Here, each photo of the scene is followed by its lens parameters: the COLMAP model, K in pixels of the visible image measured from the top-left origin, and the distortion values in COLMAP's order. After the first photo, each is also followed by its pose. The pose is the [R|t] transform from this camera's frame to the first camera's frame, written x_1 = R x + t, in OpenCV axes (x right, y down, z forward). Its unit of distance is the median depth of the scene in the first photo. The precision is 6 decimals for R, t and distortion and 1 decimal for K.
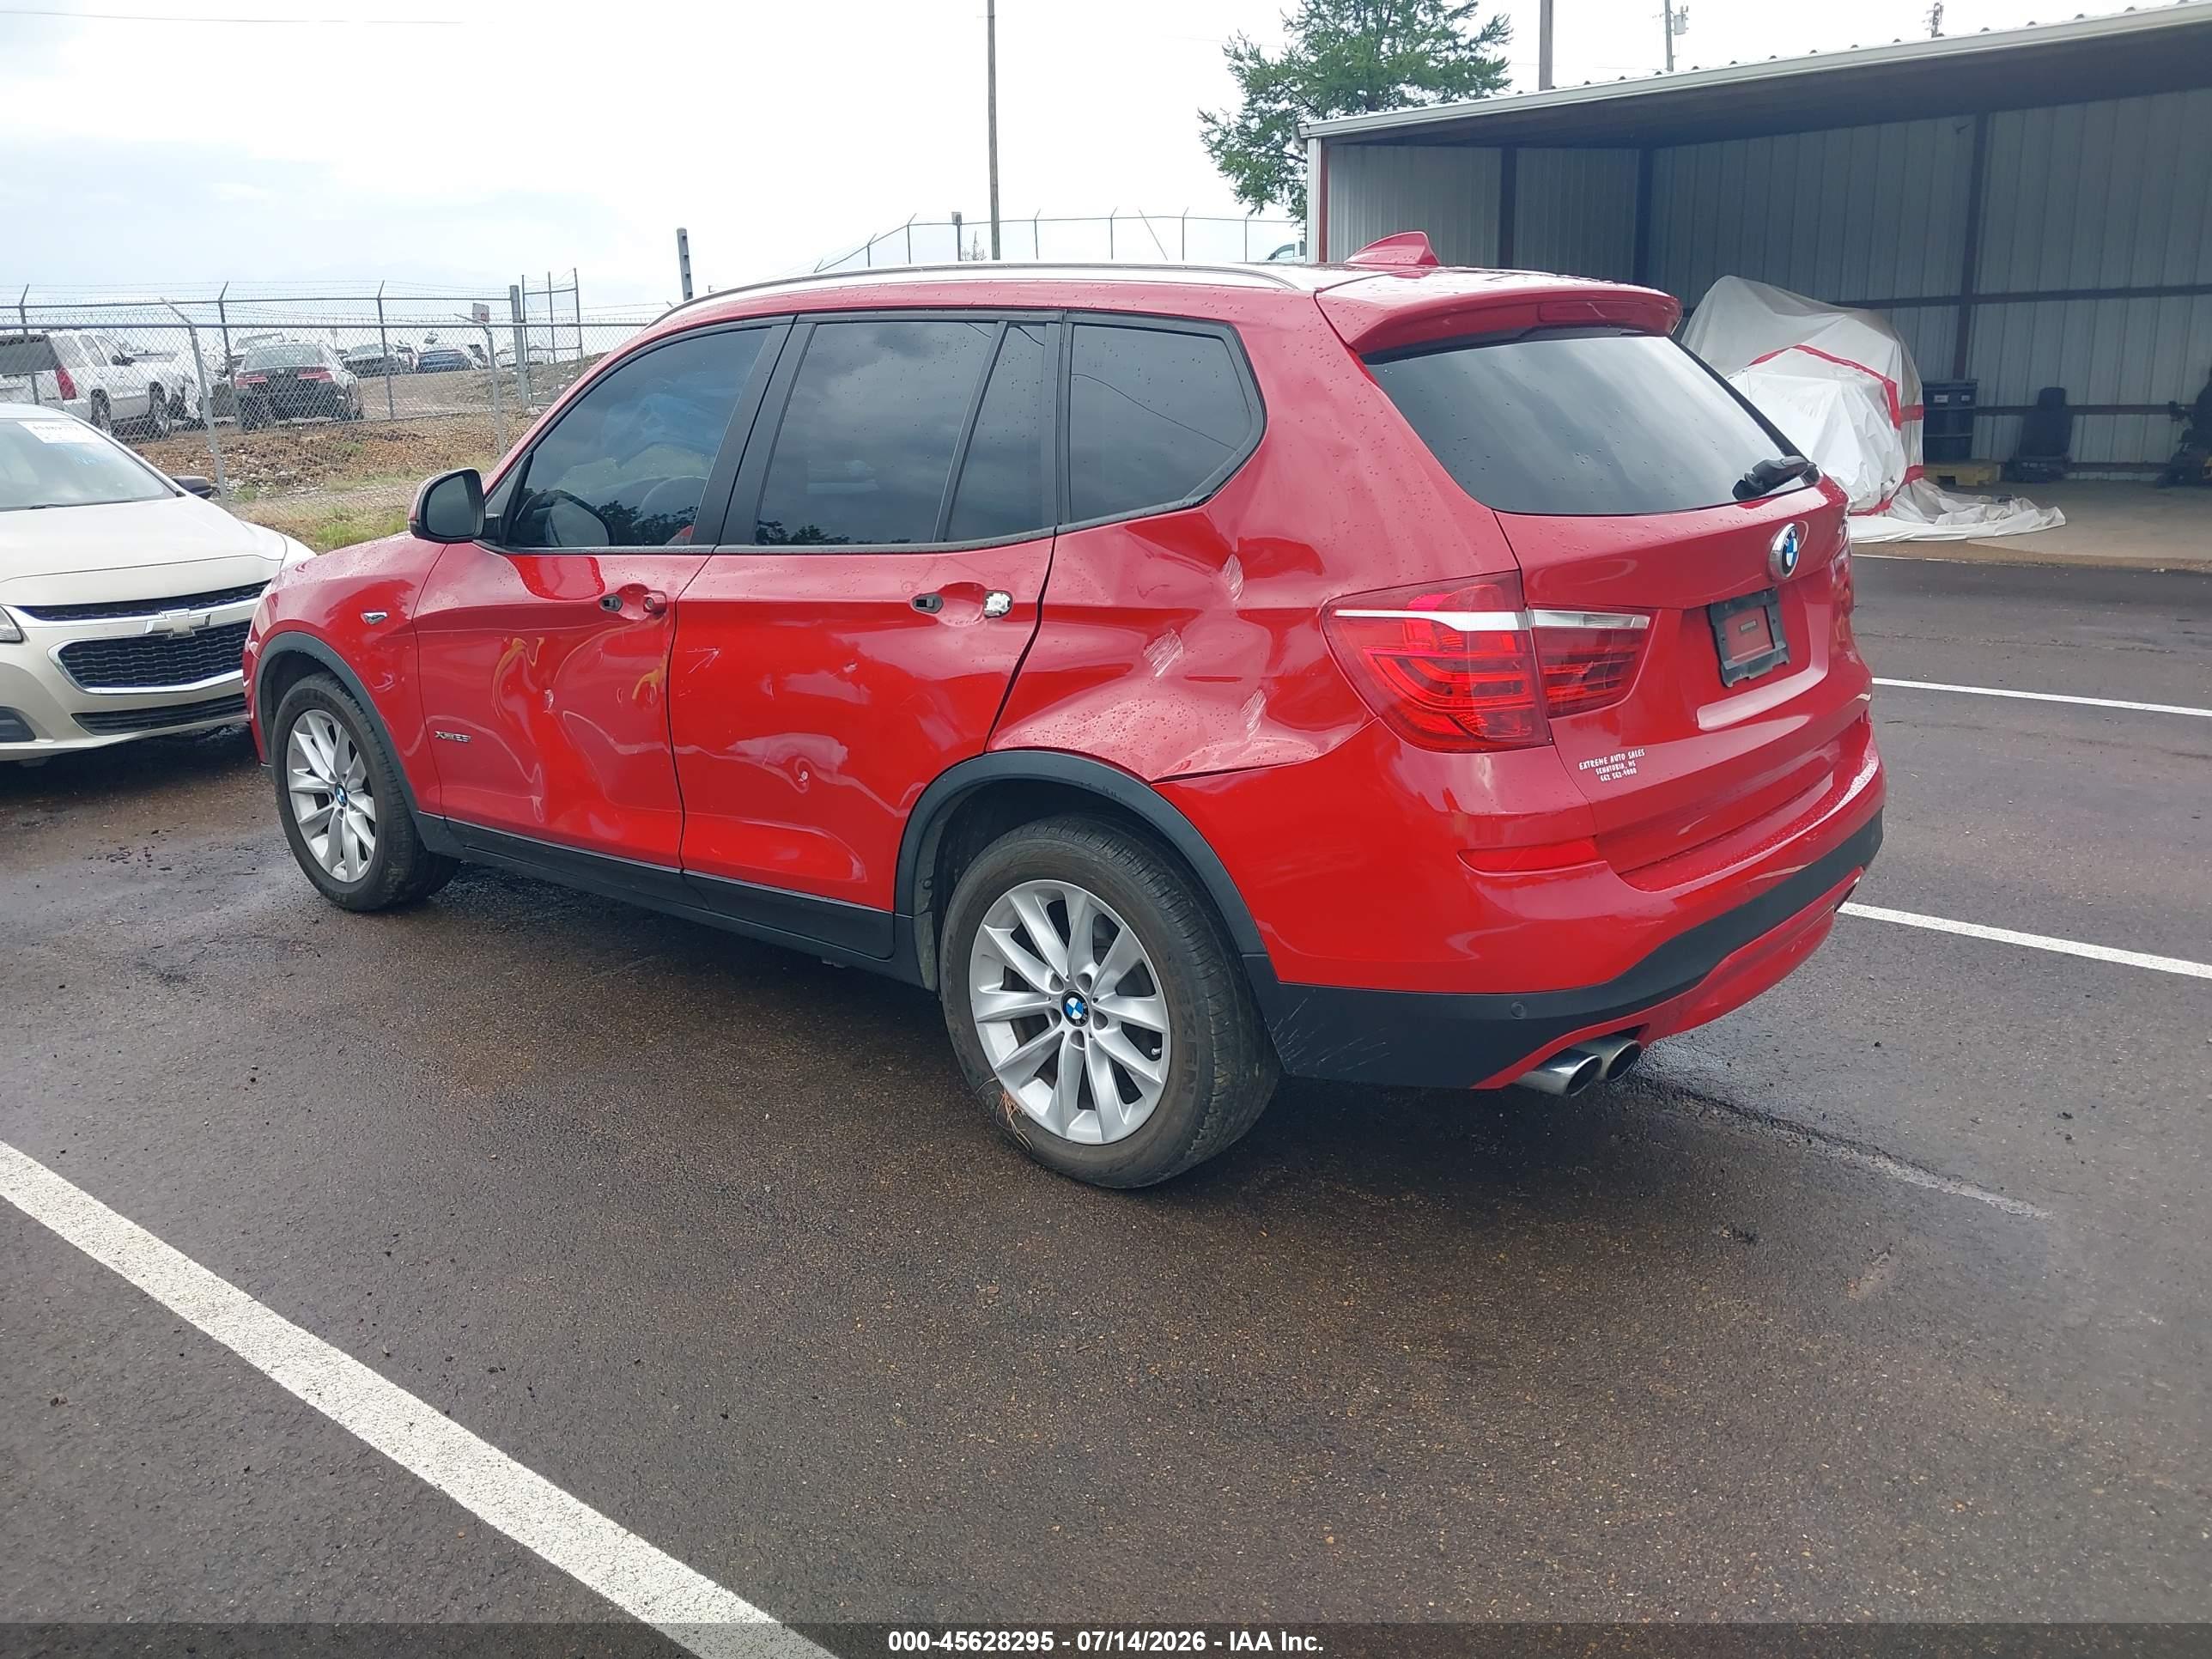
lens RADIAL K [[1771.7, 0, 1119.5], [0, 1771.7, 831.8], [0, 0, 1]] dist [0.010456, -0.023591]
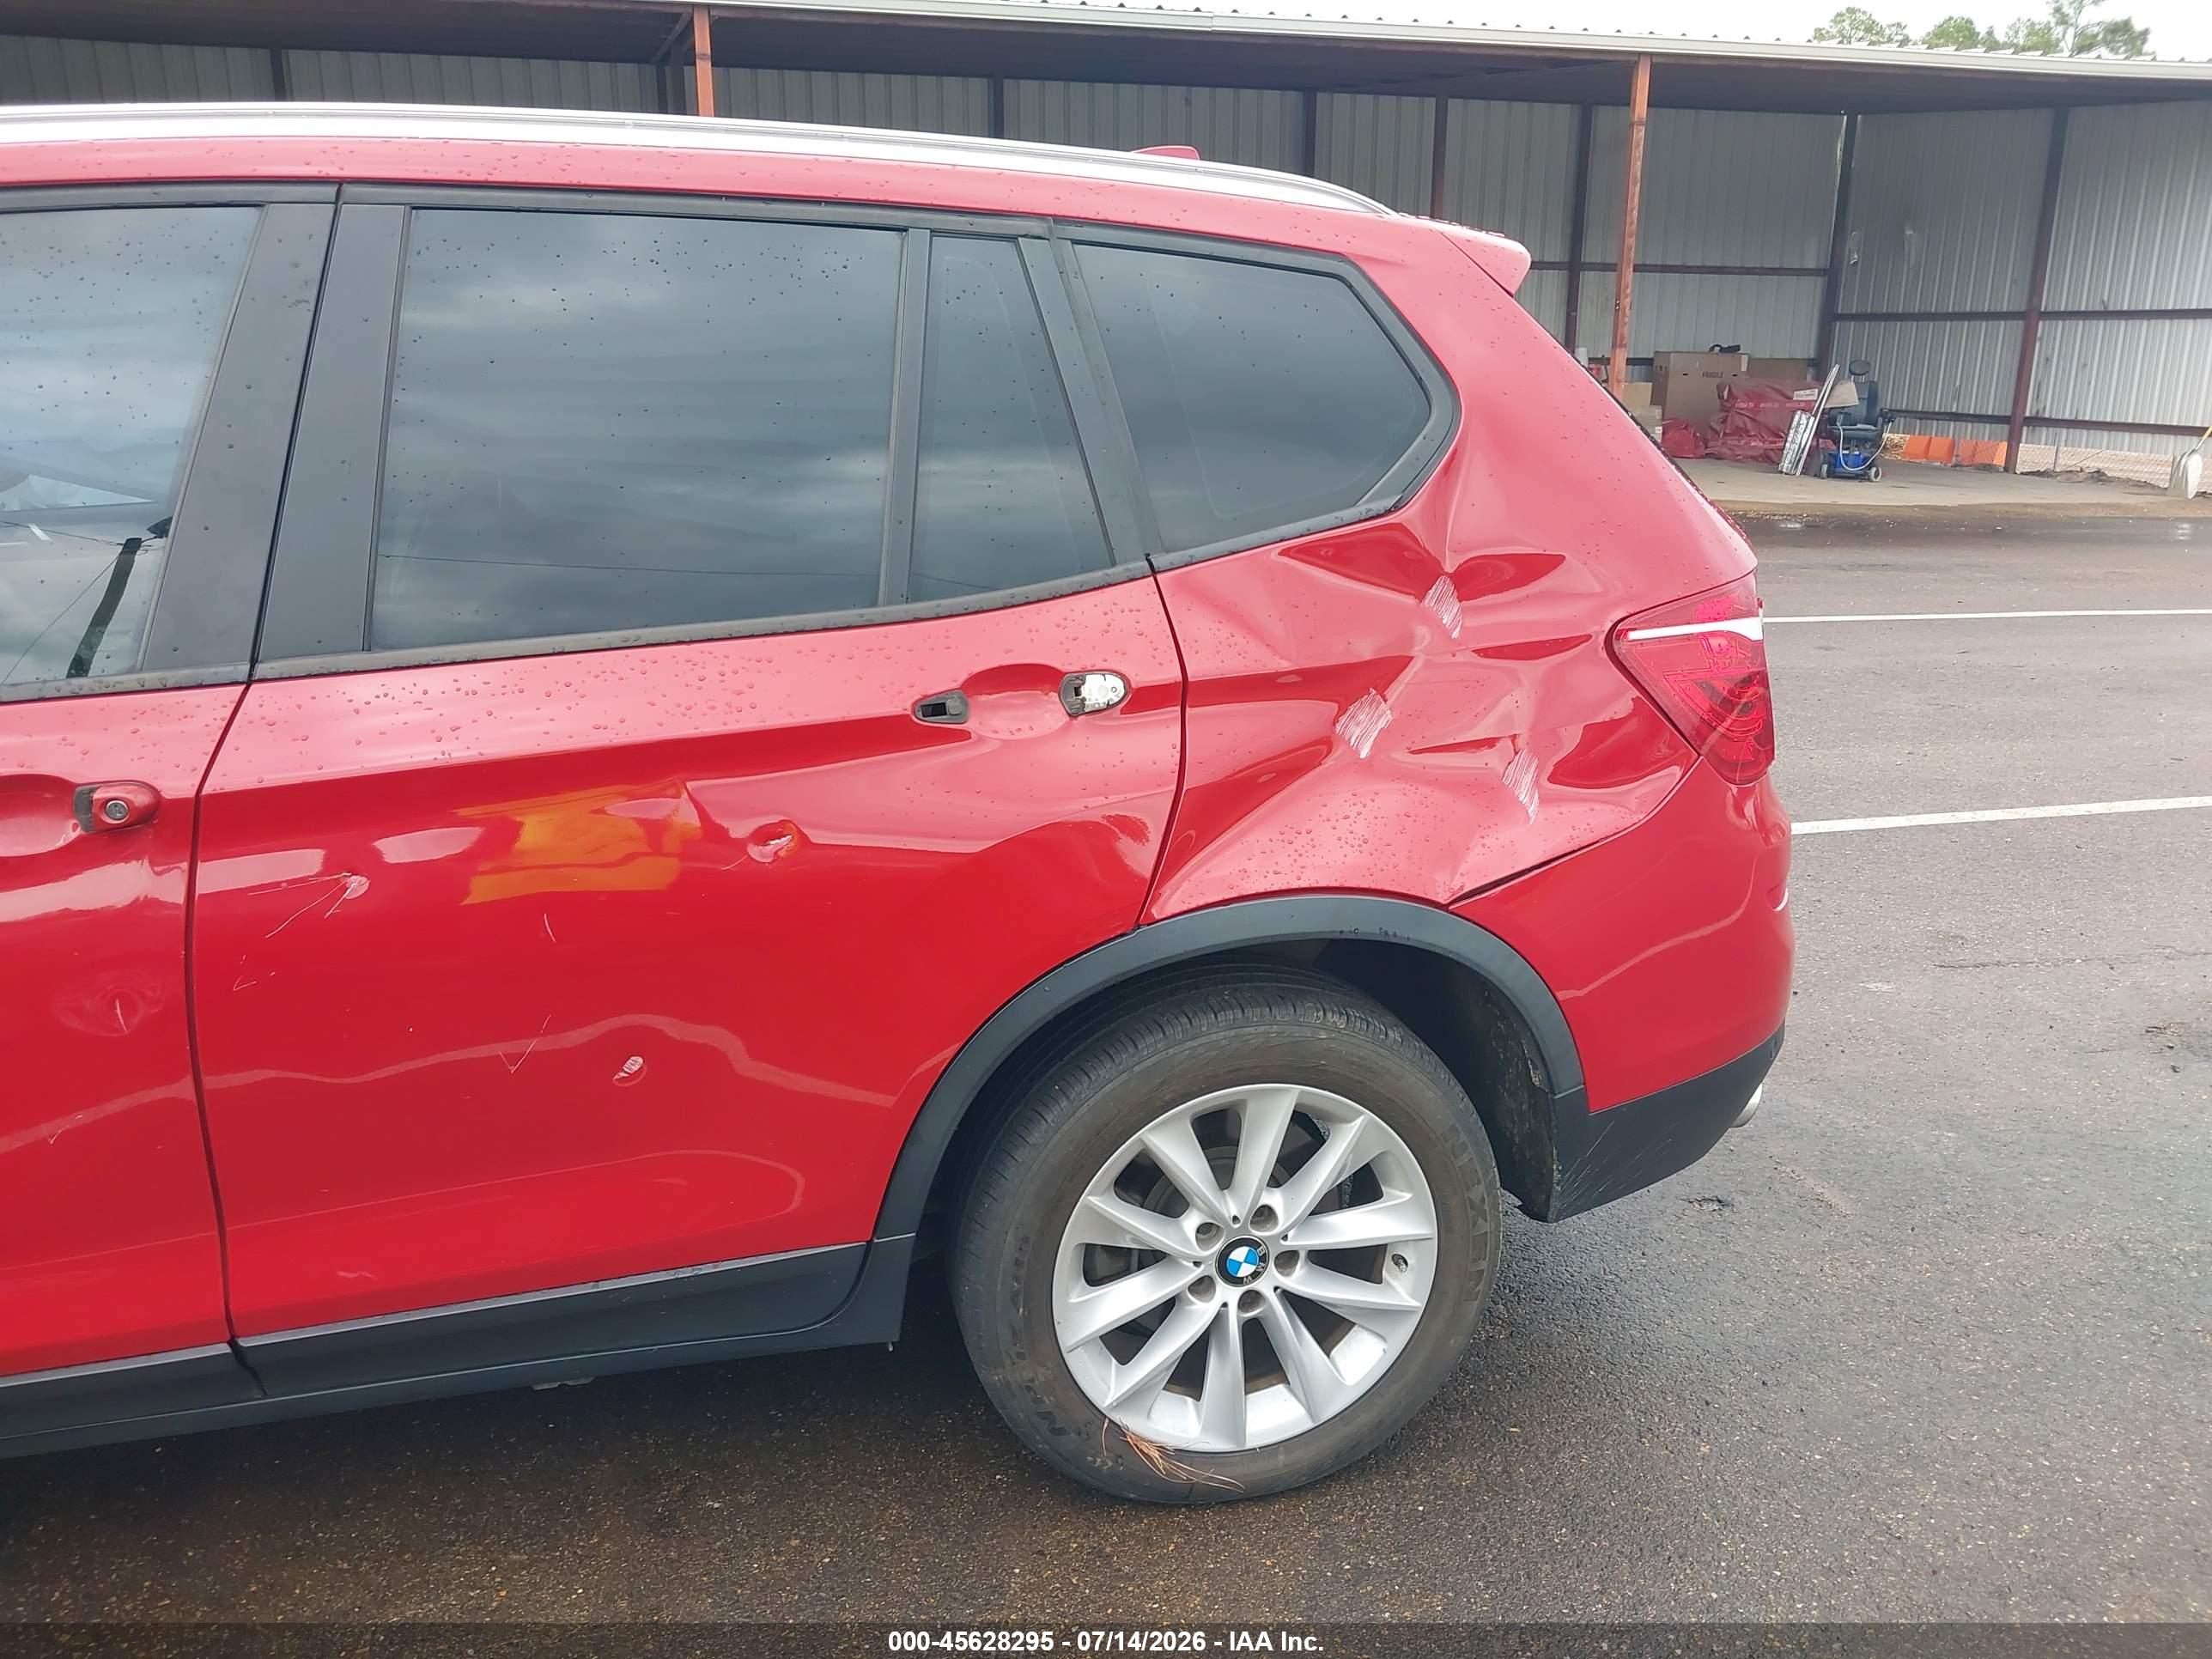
lens RADIAL K [[1709.3, 0, 1107.4], [0, 1709.3, 816.0], [0, 0, 1]] dist [0.005117, -0.023268]
pose [[0.568324, -0.199447, 0.798266, -0.393277], [0.186134, 0.976190, 0.111384, -0.108290], [-0.801475, 0.085282, 0.591917, 0.462054]]
